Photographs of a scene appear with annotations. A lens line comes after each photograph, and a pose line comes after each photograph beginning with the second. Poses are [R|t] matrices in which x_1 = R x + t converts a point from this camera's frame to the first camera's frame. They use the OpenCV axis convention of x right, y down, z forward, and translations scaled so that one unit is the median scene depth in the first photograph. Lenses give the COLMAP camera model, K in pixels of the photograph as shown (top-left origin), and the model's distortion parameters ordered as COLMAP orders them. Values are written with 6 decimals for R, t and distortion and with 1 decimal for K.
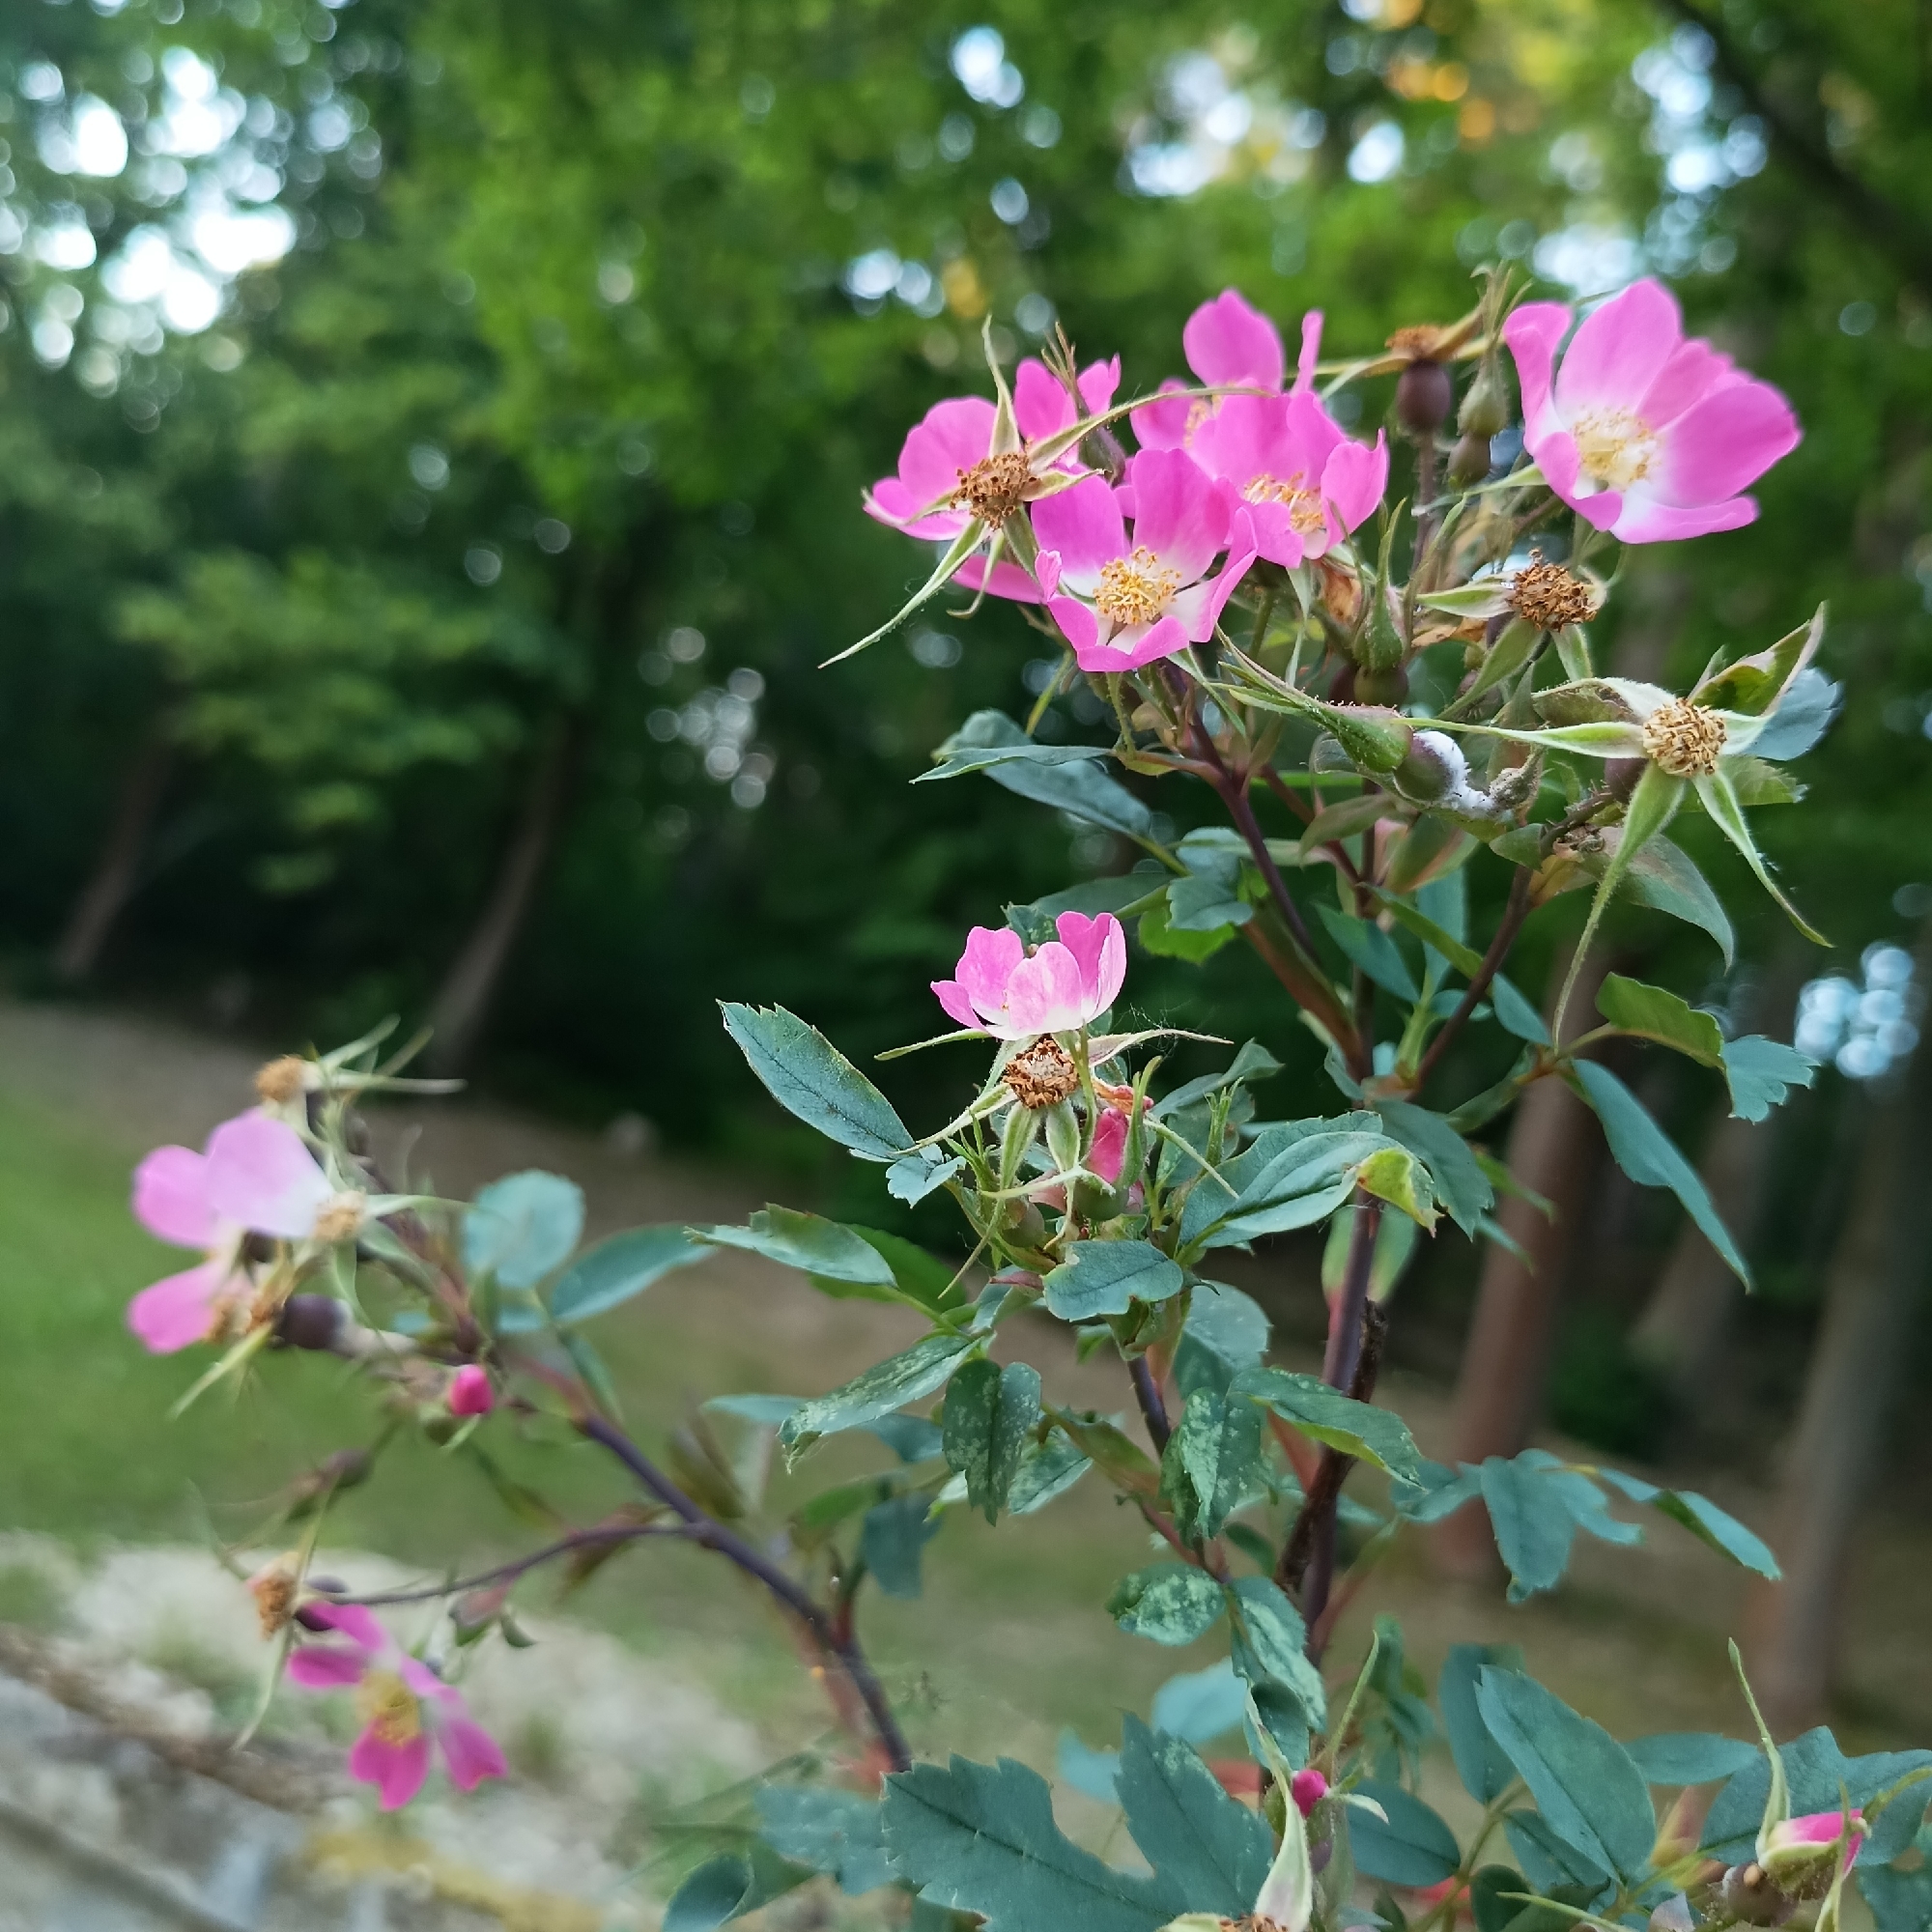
lens RADIAL K [[1970.4, 0, 966.0], [0, 1970.4, 966.0], [0, 0, 1]] dist [0.106383, -0.226830]
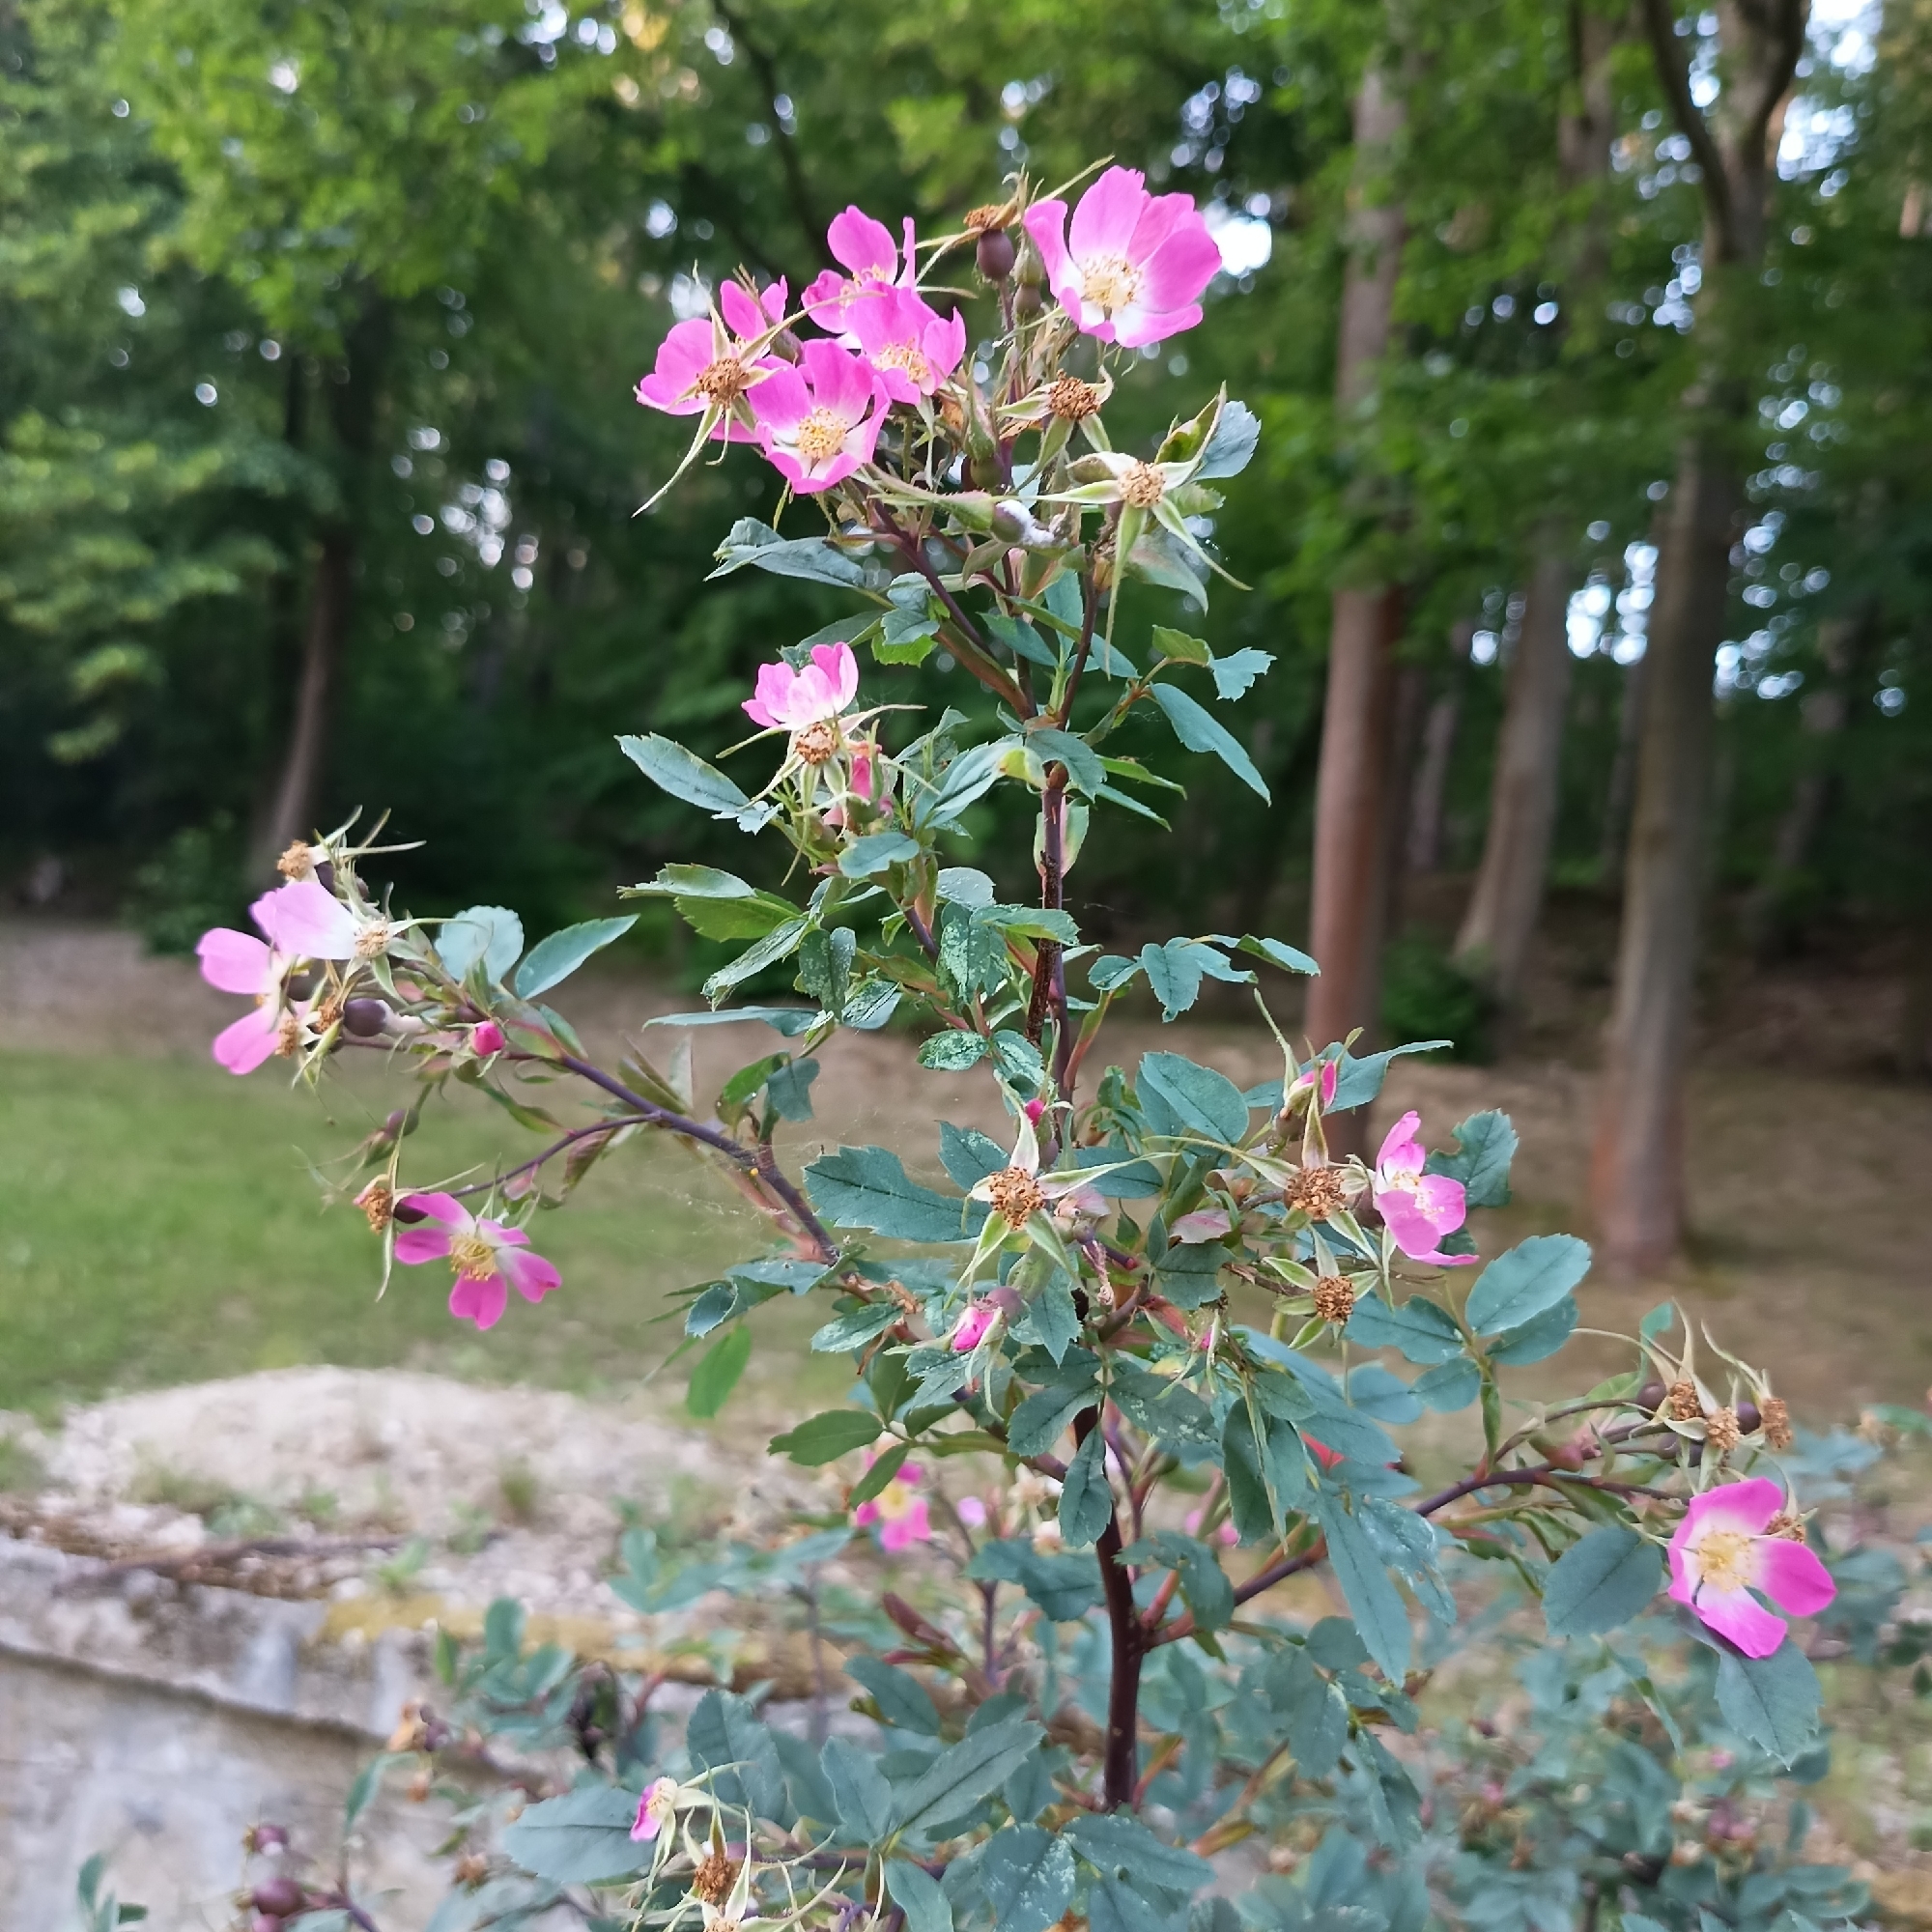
lens RADIAL K [[1970.4, 0, 966.0], [0, 1970.4, 966.0], [0, 0, 1]] dist [0.106383, -0.226830]
pose [[0.980160, -0.184837, 0.071569, 0.006376], [0.173718, 0.974959, 0.138839, 0.023031], [-0.095440, -0.123652, 0.987725, -0.604730]]
